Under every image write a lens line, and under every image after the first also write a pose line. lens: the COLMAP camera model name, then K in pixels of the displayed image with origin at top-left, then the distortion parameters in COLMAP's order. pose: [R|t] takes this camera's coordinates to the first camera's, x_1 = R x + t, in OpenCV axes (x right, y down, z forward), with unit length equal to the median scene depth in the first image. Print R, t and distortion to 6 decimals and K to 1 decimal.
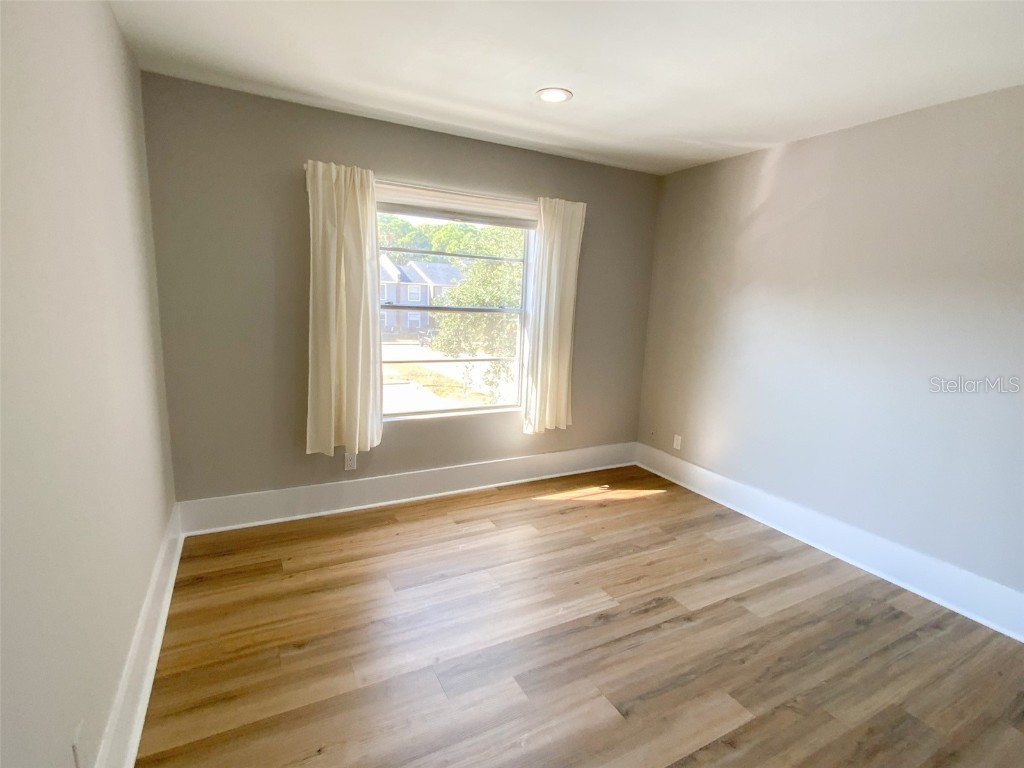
lens RADIAL K [[500.3, 0, 513.4], [0, 500.3, 386.4], [0, 0, 1]] dist [0.016176, -0.016764]
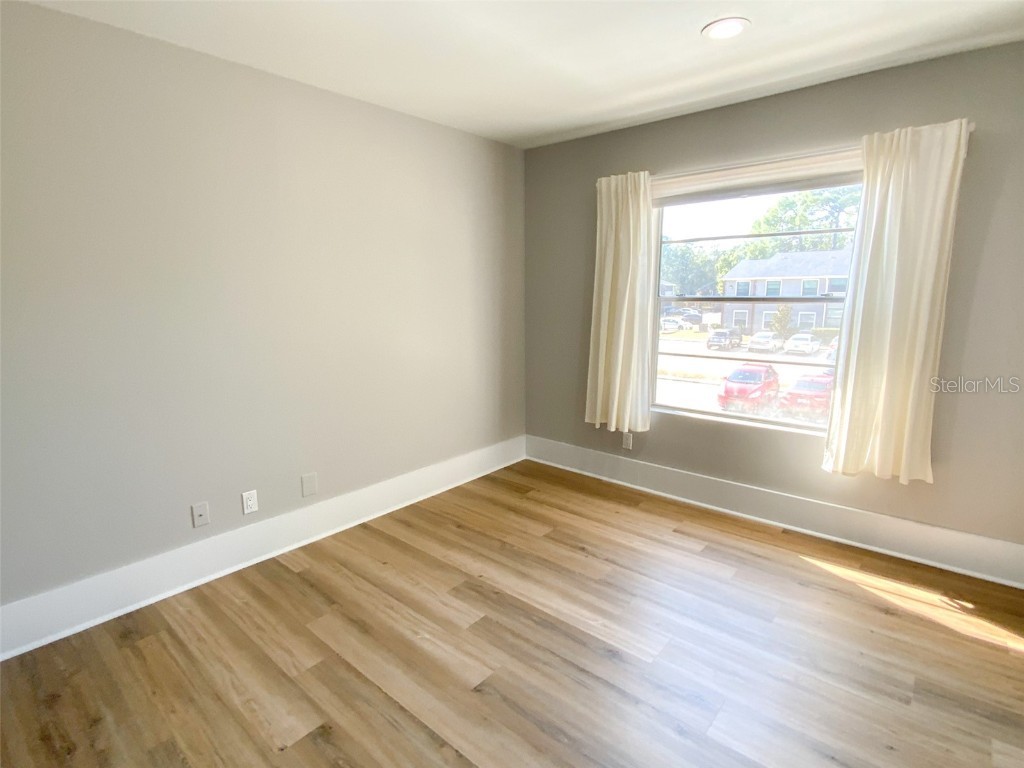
lens RADIAL K [[518.1, 0, 513.6], [0, 518.1, 385.3], [0, 0, 1]] dist [0.022703, -0.024563]
pose [[0.357653, 0.127426, -0.925120, 0.671588], [-0.144490, 0.986268, 0.079988, -0.027071], [0.922609, 0.105063, 0.371153, 0.360636]]
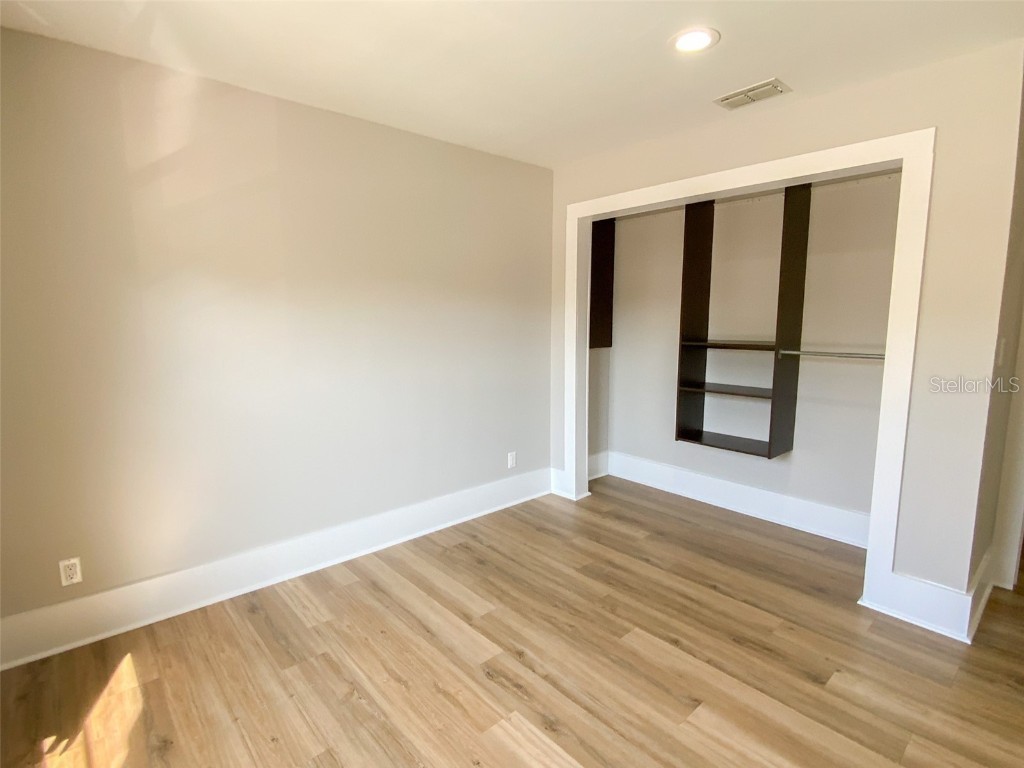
lens RADIAL K [[504.1, 0, 515.8], [0, 504.1, 387.6], [0, 0, 1]] dist [0.016303, -0.016904]
pose [[-0.229092, -0.174724, 0.957595, -0.338244], [0.164014, 0.962764, 0.214906, -0.150027], [-0.959487, 0.206292, -0.191904, 0.837735]]
